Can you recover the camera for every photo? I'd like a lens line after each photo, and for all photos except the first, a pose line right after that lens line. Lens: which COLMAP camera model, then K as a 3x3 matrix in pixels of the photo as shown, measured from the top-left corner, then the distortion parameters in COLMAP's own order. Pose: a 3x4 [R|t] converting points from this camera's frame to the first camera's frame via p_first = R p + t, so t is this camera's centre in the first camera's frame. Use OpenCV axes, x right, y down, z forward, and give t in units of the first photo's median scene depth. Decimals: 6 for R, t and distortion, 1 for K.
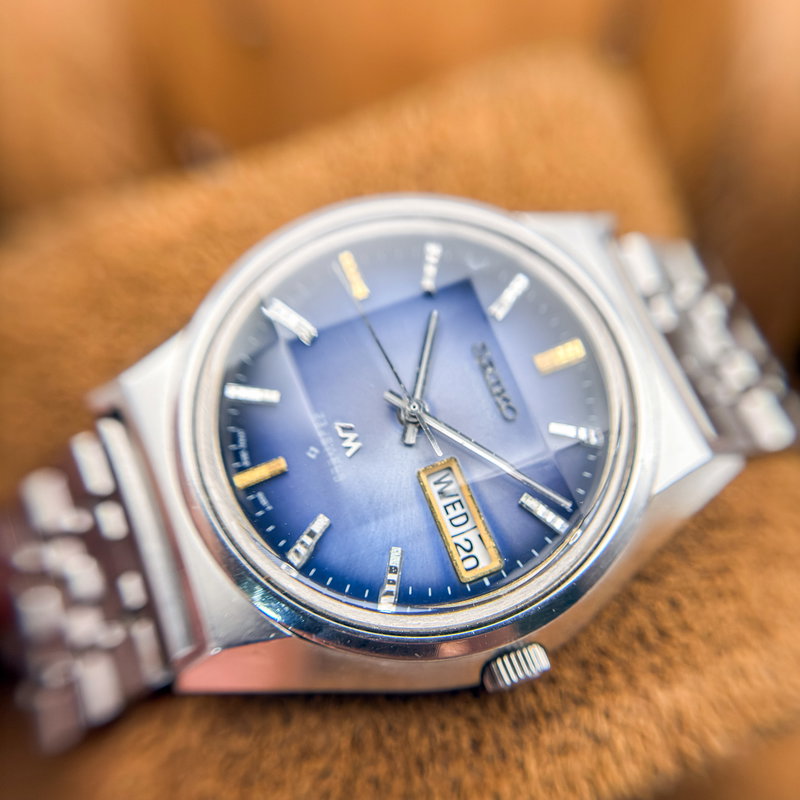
lens RADIAL K [[866.9, 0, 412.2], [0, 866.9, 414.0], [0, 0, 1]] dist [0.584466, 0.000000]
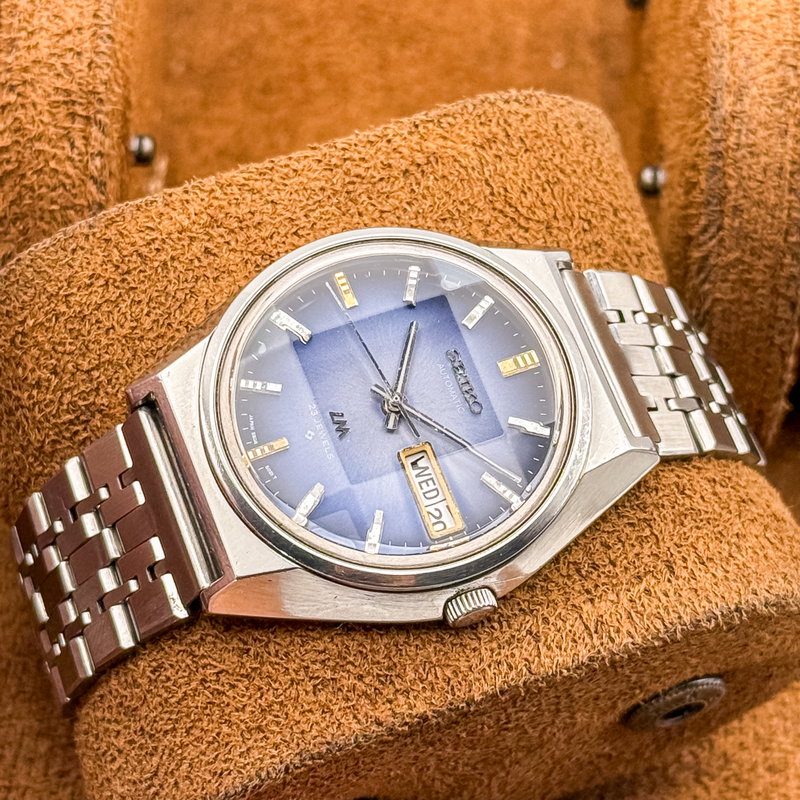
lens RADIAL K [[2828.1, 0, 399.9], [0, 2828.1, 398.4], [0, 0, 1]] dist [-0.420393, 0.000000]
pose [[0.998913, 0.027991, 0.037269, -0.136016], [-0.023888, 0.994046, -0.106311, 0.400390], [-0.040022, 0.105306, 0.993634, -2.836157]]
